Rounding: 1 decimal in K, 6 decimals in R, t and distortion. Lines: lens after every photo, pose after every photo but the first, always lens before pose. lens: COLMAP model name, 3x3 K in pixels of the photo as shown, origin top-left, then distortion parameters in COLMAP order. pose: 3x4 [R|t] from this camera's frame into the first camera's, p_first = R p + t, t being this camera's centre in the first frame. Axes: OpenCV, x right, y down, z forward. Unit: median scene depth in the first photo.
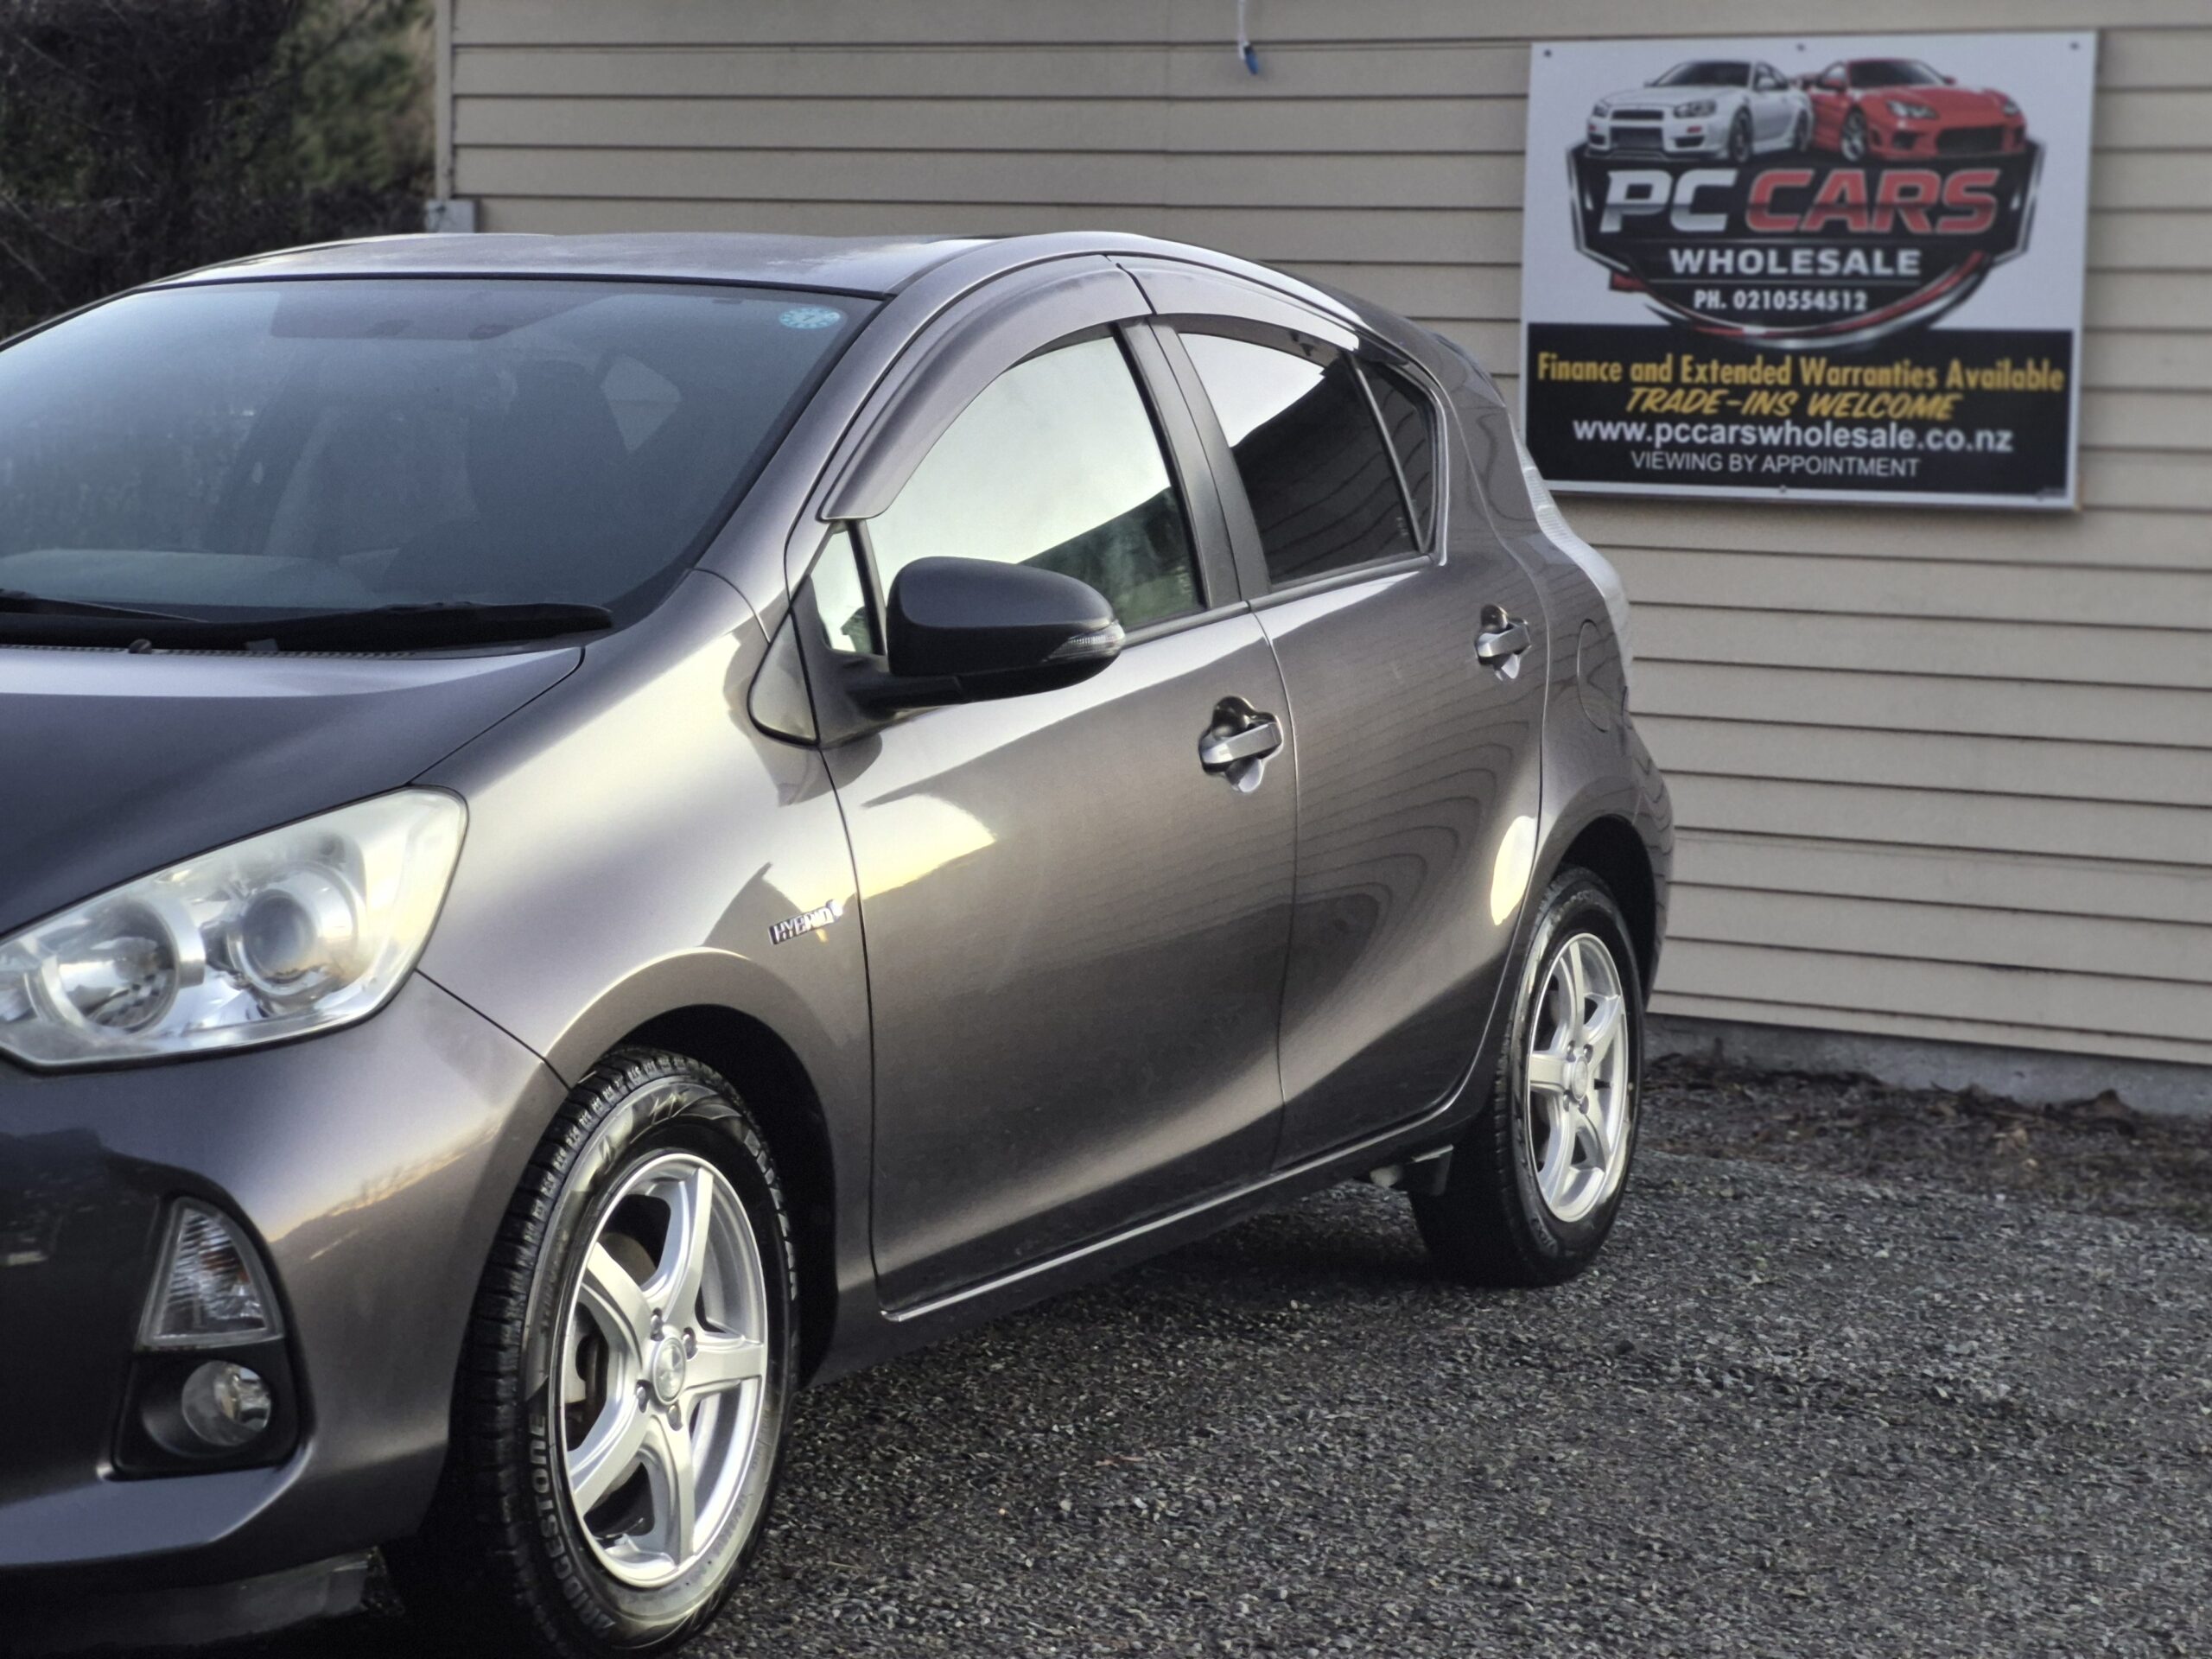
lens RADIAL K [[4777.0, 0, 1163.2], [0, 4777.0, 831.6], [0, 0, 1]] dist [0.070907, 0.000000]
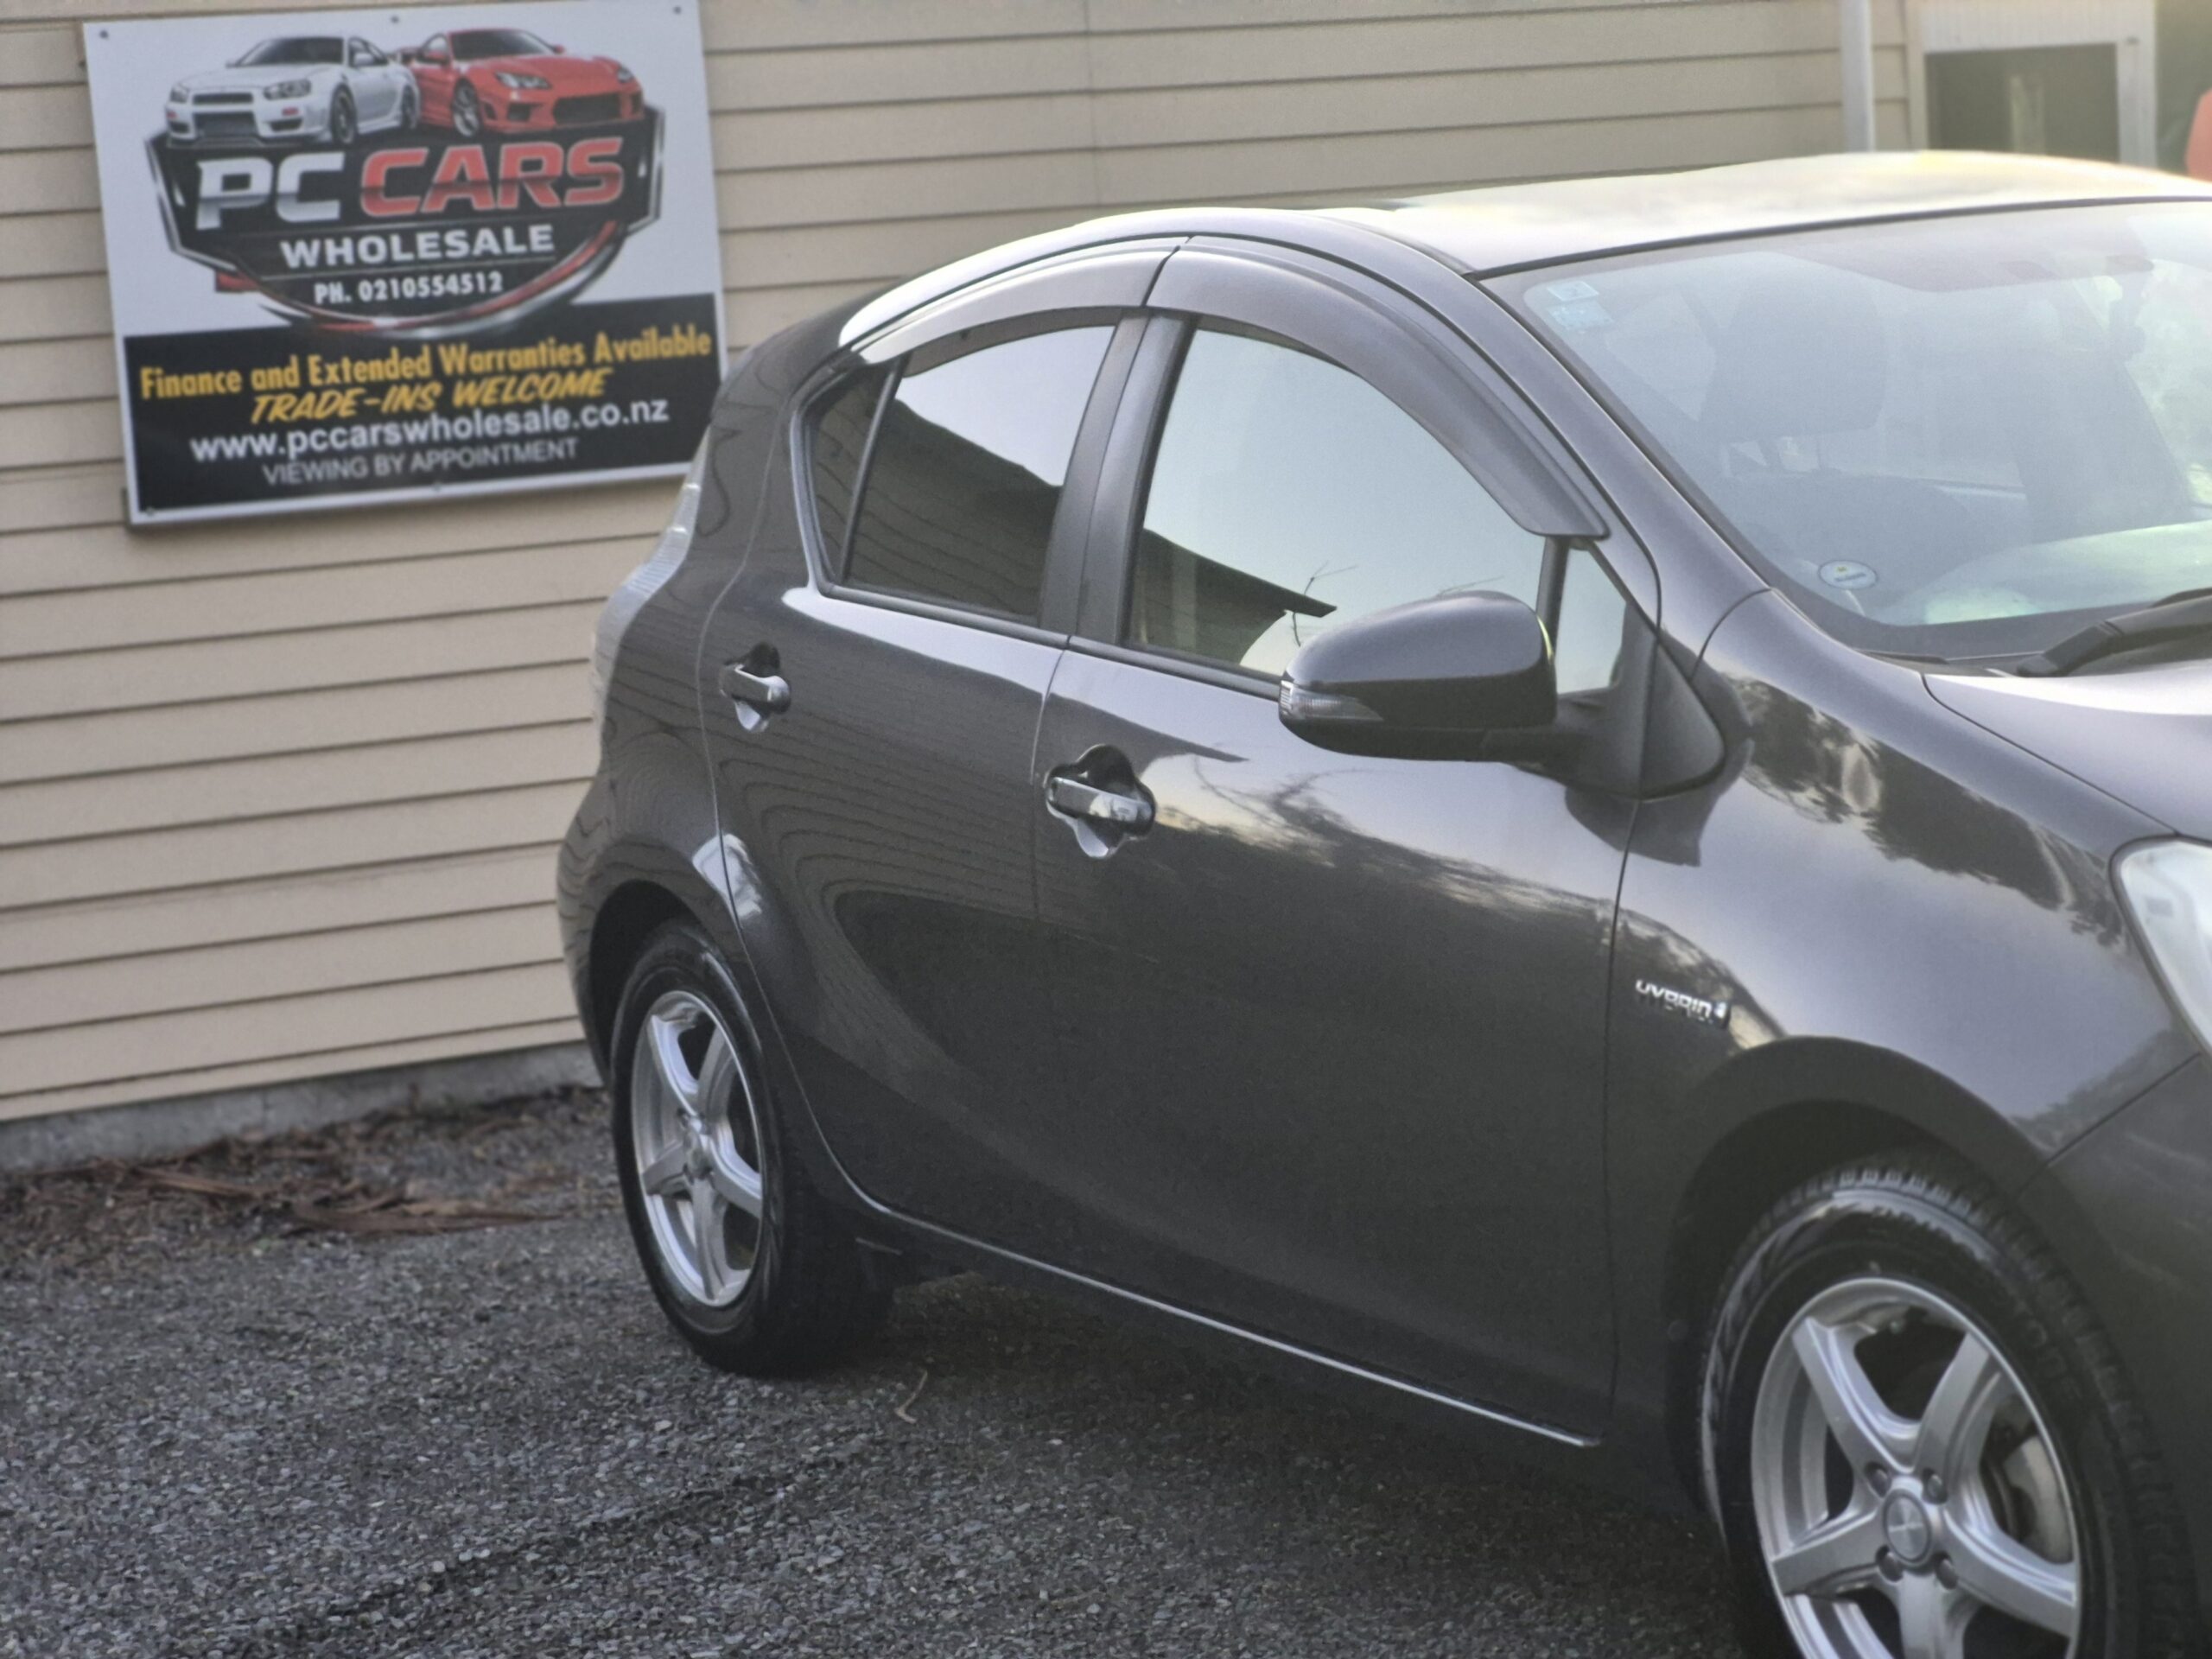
lens RADIAL K [[4777.0, 0, 1184.1], [0, 4777.0, 678.5], [0, 0, 1]] dist [0.070907, 0.000000]
pose [[0.579485, -0.135454, 0.803647, -0.552628], [0.165189, 0.985145, 0.046932, -0.055157], [-0.798066, 0.105557, 0.593252, 0.334267]]
